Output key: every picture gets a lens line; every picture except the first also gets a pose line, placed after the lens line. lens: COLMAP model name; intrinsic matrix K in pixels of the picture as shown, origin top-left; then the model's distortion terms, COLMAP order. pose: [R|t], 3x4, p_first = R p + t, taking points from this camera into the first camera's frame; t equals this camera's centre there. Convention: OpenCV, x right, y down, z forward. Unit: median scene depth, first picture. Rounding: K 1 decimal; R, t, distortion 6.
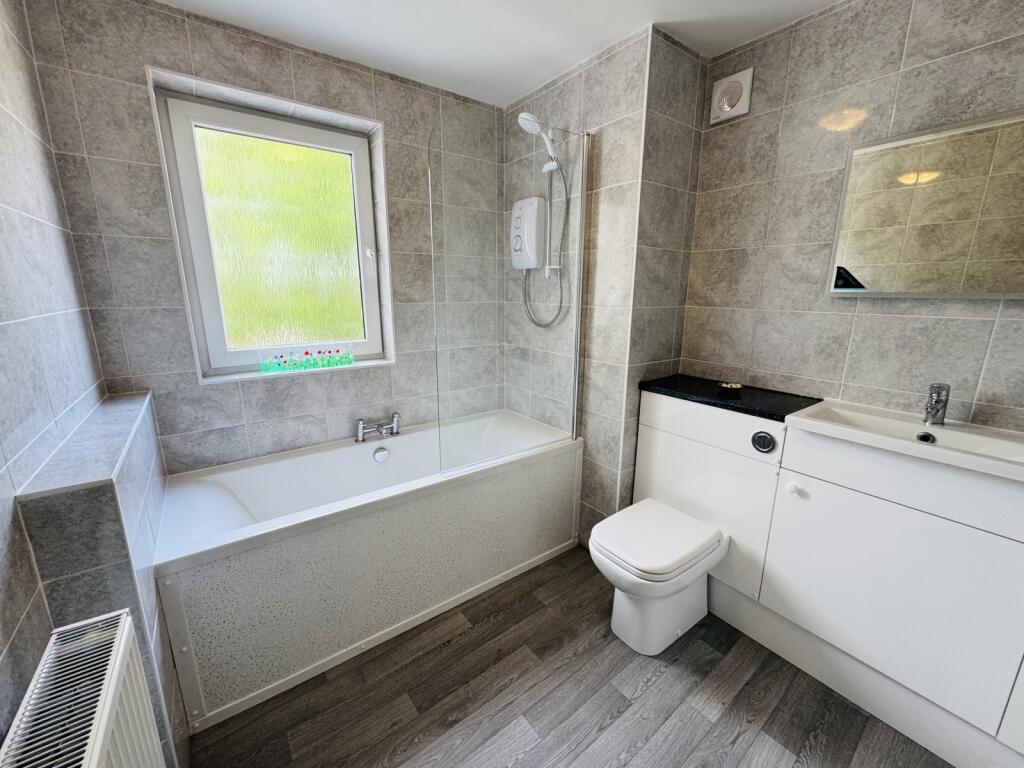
lens RADIAL K [[408.5, 0, 512.0], [0, 408.5, 384.0], [0, 0, 1]] dist [-0.002976, -0.000121]
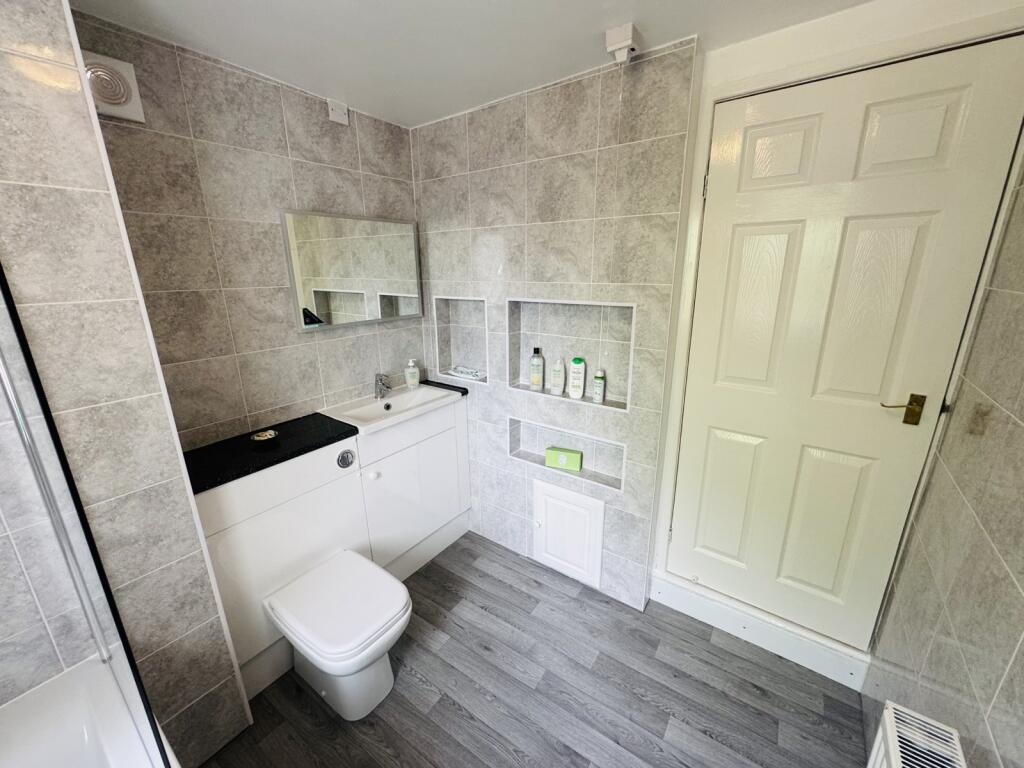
lens RADIAL K [[408.5, 0, 512.0], [0, 408.5, 384.0], [0, 0, 1]] dist [-0.002976, -0.000121]
pose [[-0.309923, -0.264467, 0.913239, -0.531136], [0.223506, 0.913350, 0.340349, -0.335661], [-0.924117, 0.309597, -0.223958, 0.724253]]
